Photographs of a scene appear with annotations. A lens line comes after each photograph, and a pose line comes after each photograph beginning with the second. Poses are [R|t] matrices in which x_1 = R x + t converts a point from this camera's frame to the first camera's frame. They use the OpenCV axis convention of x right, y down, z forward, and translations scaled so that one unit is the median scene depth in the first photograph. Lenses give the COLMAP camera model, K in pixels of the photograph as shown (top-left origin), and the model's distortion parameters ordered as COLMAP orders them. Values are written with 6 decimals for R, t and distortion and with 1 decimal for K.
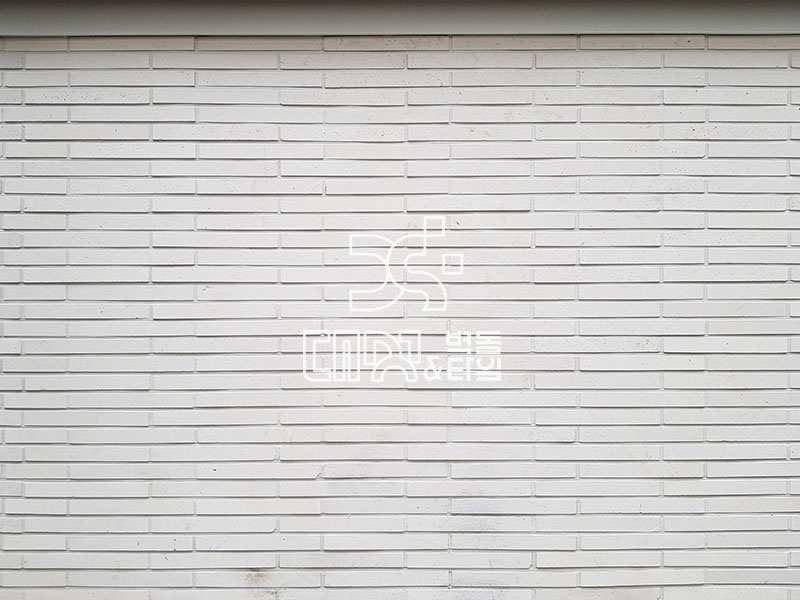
lens RADIAL K [[603.1, 0, 406.3], [0, 603.1, 294.3], [0, 0, 1]] dist [0.012809, -0.050273]
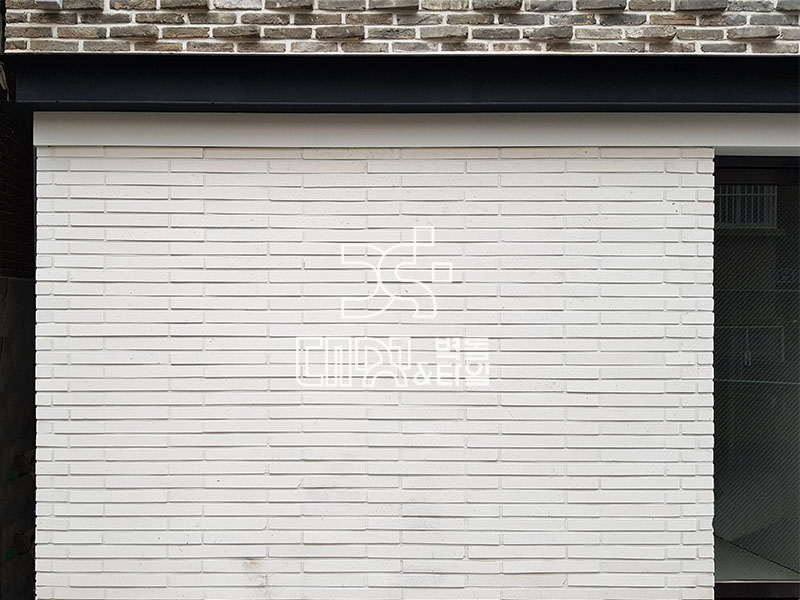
lens RADIAL K [[603.1, 0, 395.8], [0, 603.1, 303.1], [0, 0, 1]] dist [0.012809, -0.050273]
pose [[0.999973, 0.002143, -0.006972, 0.070131], [-0.002077, 0.999954, 0.009409, -0.103643], [0.006992, -0.009394, 0.999931, -0.286616]]
